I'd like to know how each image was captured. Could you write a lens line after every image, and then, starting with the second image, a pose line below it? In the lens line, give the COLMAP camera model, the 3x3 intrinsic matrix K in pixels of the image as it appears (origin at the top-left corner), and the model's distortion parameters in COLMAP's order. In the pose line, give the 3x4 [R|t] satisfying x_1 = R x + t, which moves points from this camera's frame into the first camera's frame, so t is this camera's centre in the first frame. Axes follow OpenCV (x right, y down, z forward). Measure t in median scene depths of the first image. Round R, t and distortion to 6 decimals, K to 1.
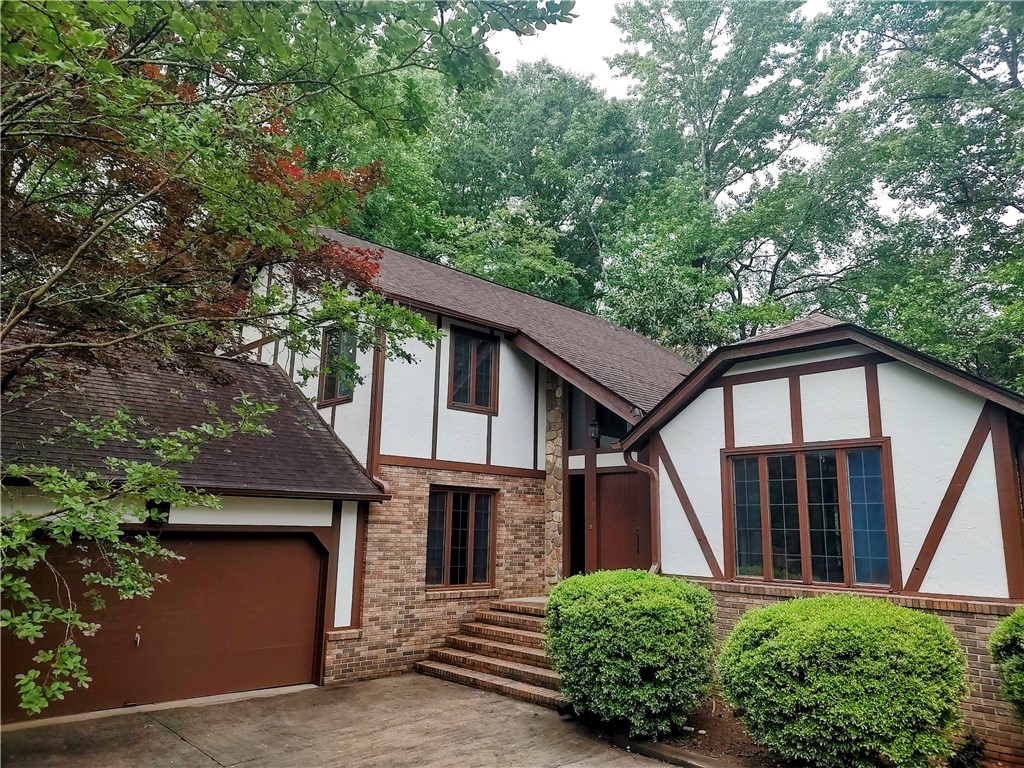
lens RADIAL K [[727.8, 0, 514.1], [0, 727.8, 383.2], [0, 0, 1]] dist [0.019072, -0.019504]
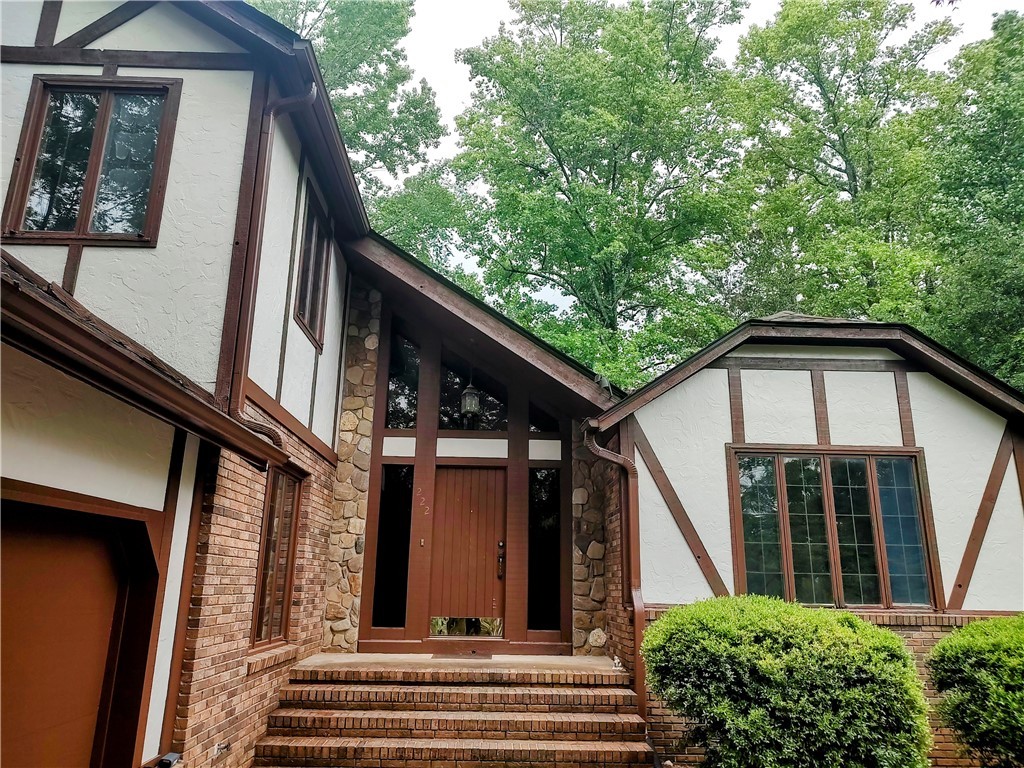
lens RADIAL K [[727.8, 0, 509.2], [0, 727.8, 383.7], [0, 0, 1]] dist [0.019072, -0.019504]
pose [[0.668045, 0.188883, 0.719749, -0.470619], [-0.150062, 0.981572, -0.118311, 0.157242], [-0.728833, -0.028970, 0.684078, 0.625967]]
